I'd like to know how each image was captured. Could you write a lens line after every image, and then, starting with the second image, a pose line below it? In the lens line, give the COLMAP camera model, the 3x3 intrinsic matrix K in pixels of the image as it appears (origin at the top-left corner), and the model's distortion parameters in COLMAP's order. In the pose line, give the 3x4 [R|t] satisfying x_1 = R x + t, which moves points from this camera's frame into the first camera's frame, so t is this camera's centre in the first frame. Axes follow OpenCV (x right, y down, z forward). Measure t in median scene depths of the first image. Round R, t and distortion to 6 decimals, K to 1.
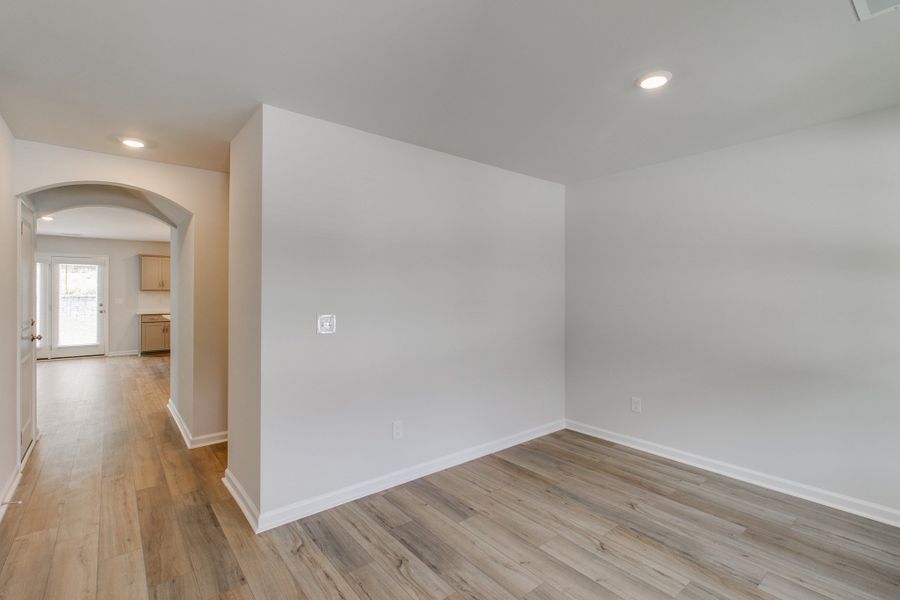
lens RADIAL K [[418.2, 0, 451.6], [0, 418.2, 296.6], [0, 0, 1]] dist [0.005278, 0.001887]
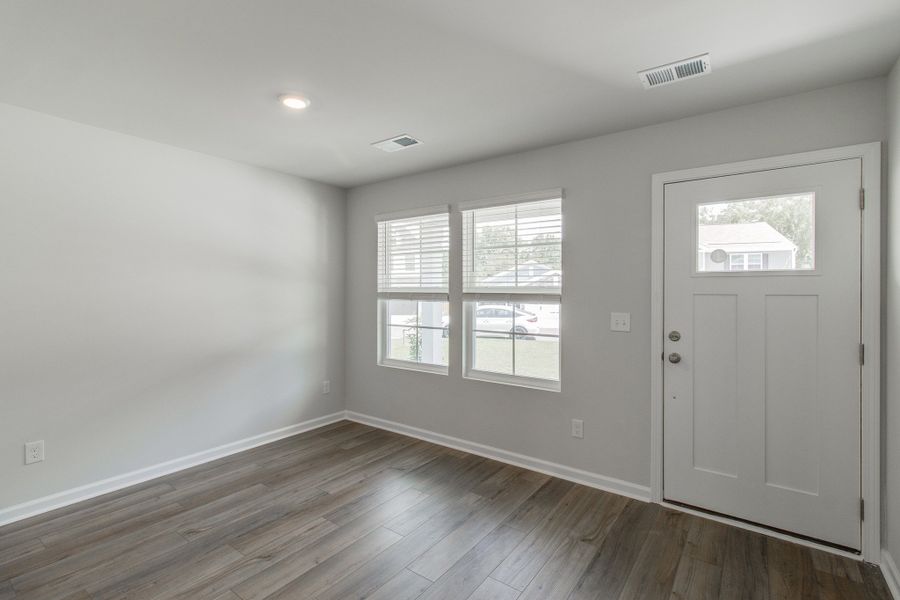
lens RADIAL K [[418.2, 0, 449.6], [0, 418.2, 295.6], [0, 0, 1]] dist [0.005278, 0.001887]
pose [[-0.246318, -0.008424, 0.969153, -0.570651], [0.007023, 0.999920, 0.010476, -0.007385], [-0.969164, 0.009387, -0.246239, 0.700049]]
